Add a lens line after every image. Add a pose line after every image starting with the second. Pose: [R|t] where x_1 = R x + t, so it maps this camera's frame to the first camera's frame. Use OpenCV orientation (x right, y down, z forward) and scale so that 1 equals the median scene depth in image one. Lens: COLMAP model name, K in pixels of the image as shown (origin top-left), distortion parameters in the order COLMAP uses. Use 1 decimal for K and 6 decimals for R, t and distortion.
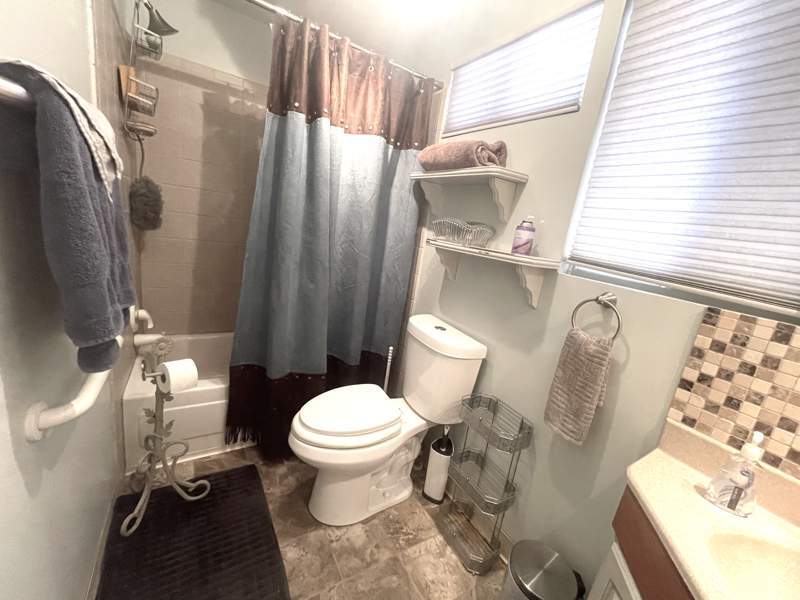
lens RADIAL K [[323.6, 0, 401.4], [0, 323.6, 298.5], [0, 0, 1]] dist [0.002830, 0.000234]
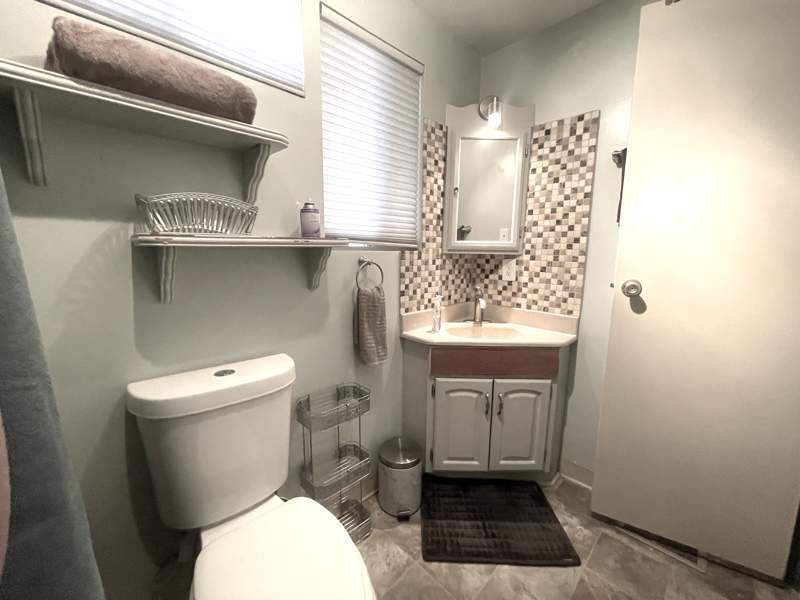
lens RADIAL K [[323.6, 0, 400.0], [0, 323.6, 300.0], [0, 0, 1]] dist [0.002830, 0.000234]
pose [[-0.219405, -0.284770, 0.933149, -0.913668], [0.192837, 0.924927, 0.327602, -0.328807], [-0.956387, 0.251824, -0.148019, 1.320410]]
